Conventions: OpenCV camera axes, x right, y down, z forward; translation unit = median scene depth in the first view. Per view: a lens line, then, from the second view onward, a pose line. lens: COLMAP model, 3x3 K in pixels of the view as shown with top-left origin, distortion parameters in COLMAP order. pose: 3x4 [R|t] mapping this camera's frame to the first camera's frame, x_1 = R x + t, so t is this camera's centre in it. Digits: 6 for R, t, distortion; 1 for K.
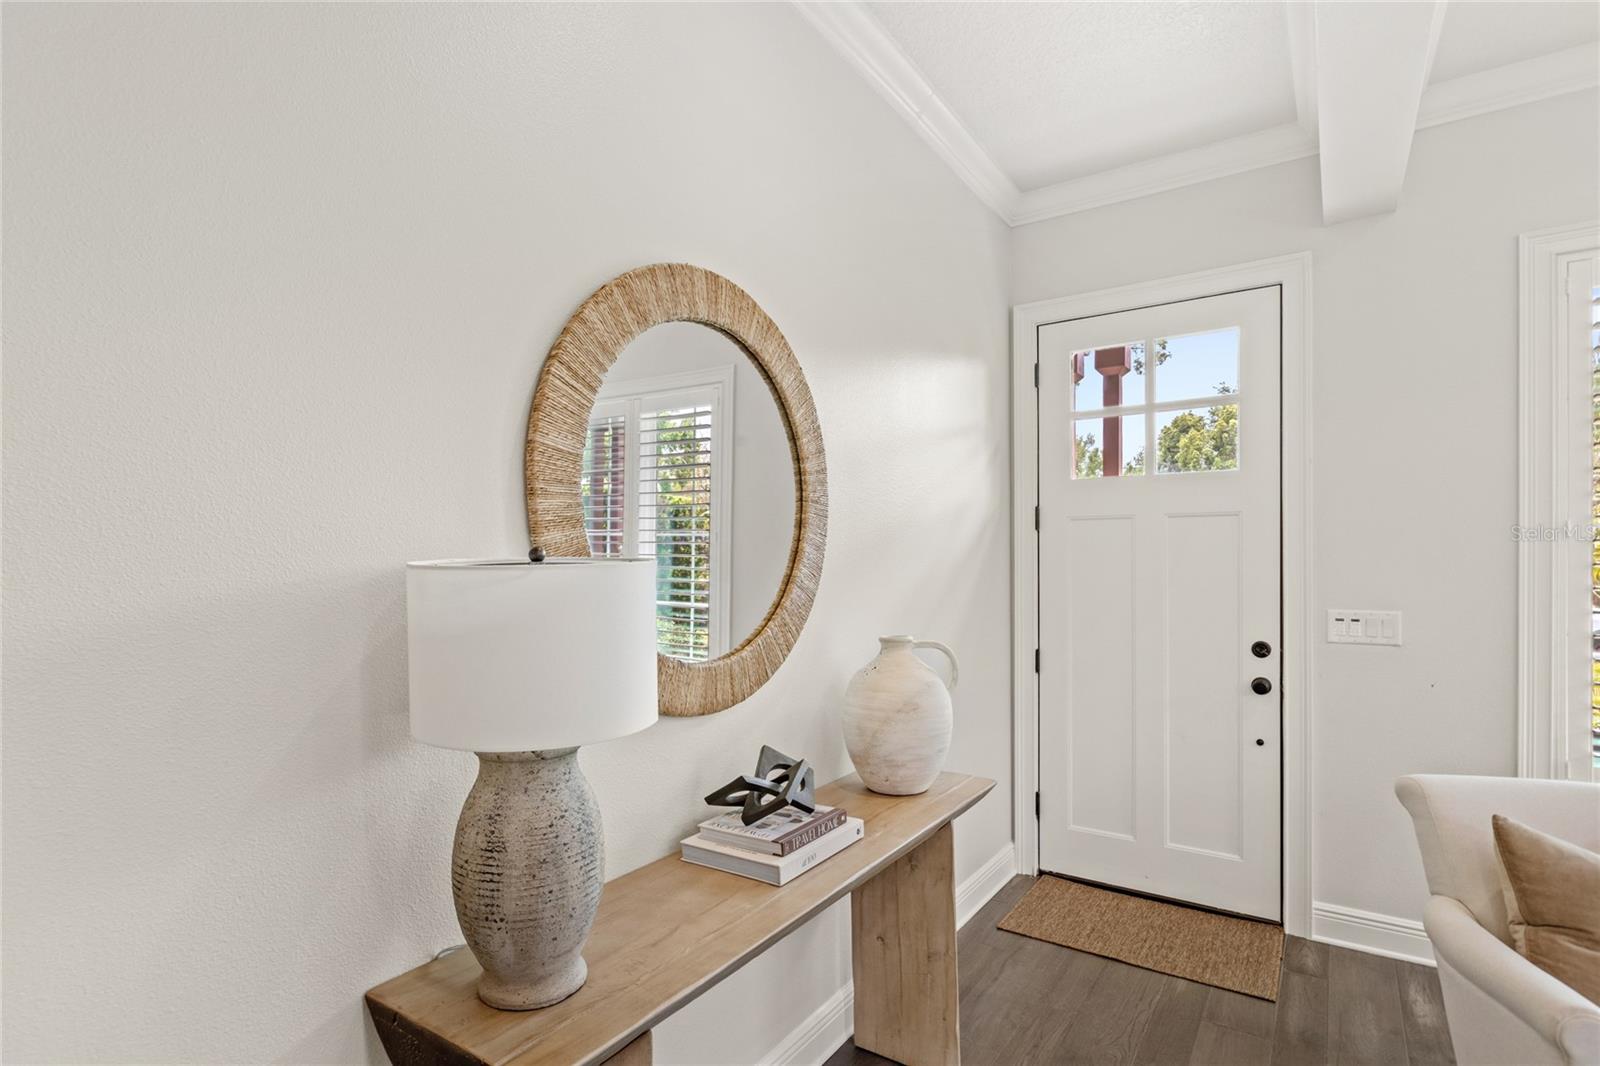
lens RADIAL K [[794.3, 0, 801.8], [0, 794.3, 539.5], [0, 0, 1]] dist [0.004842, -0.002298]
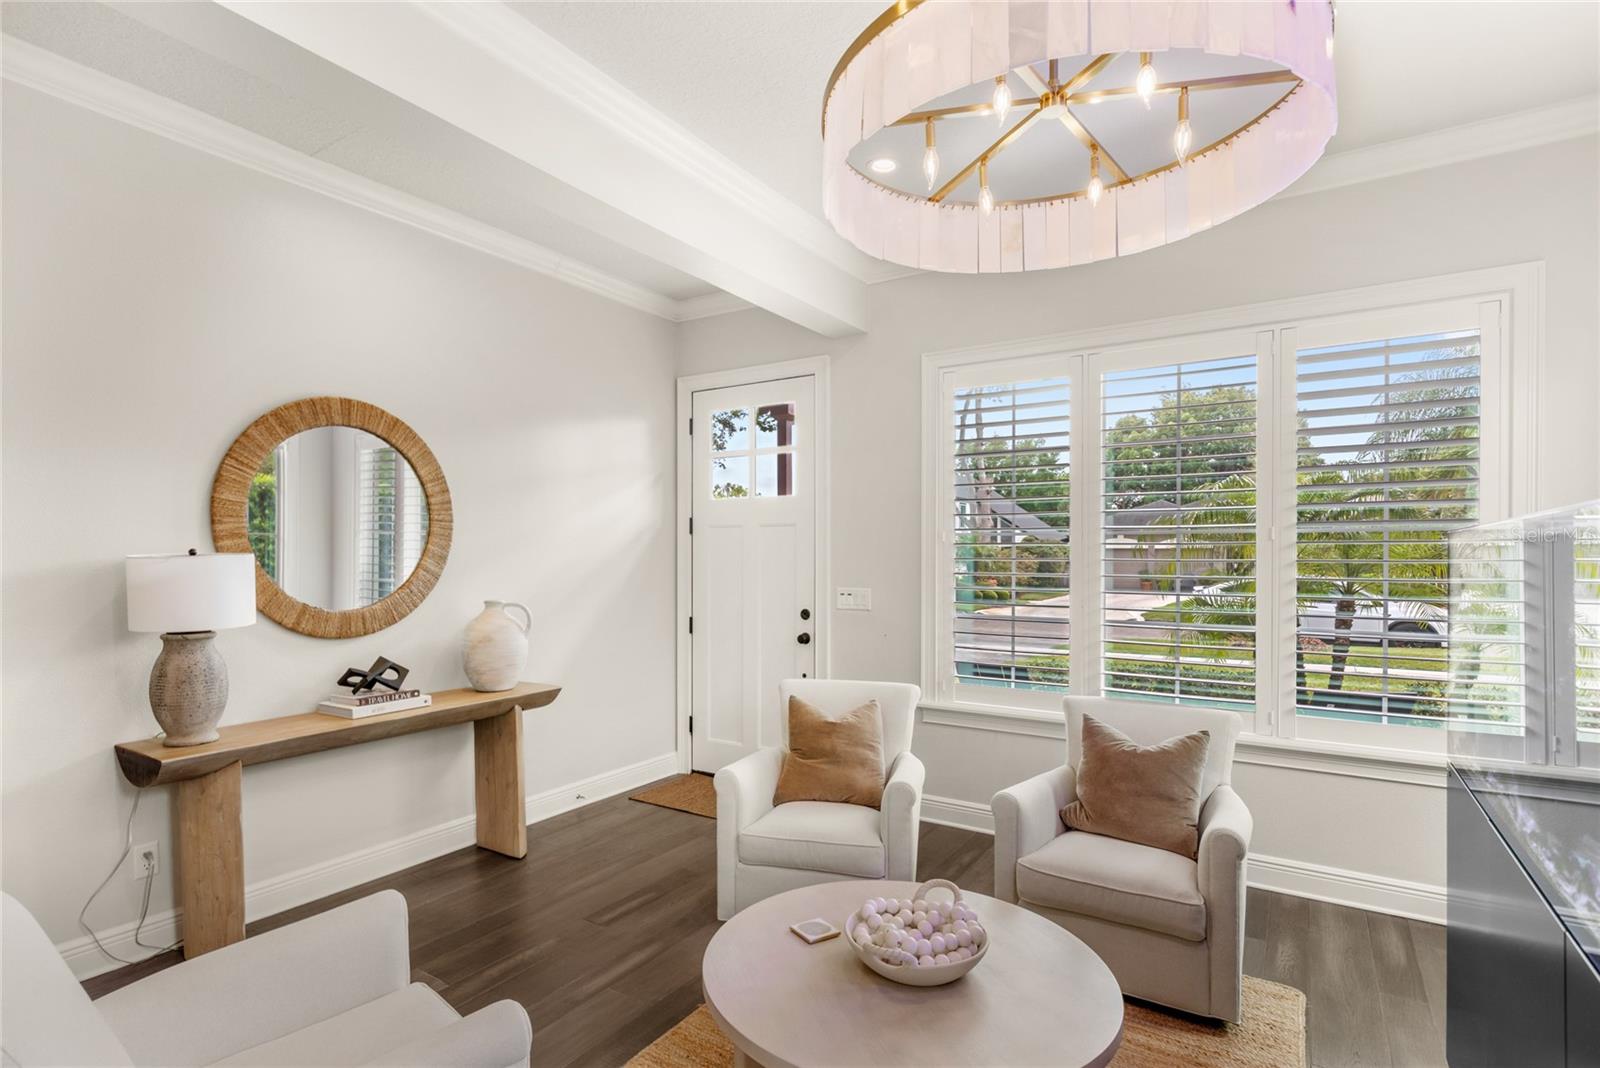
lens RADIAL K [[794.3, 0, 797.9], [0, 794.3, 536.4], [0, 0, 1]] dist [0.004842, -0.002298]
pose [[0.999812, 0.002205, 0.019265, 0.842880], [-0.002225, 0.999997, 0.001031, -0.019660], [-0.019263, -0.001073, 0.999814, -0.812341]]
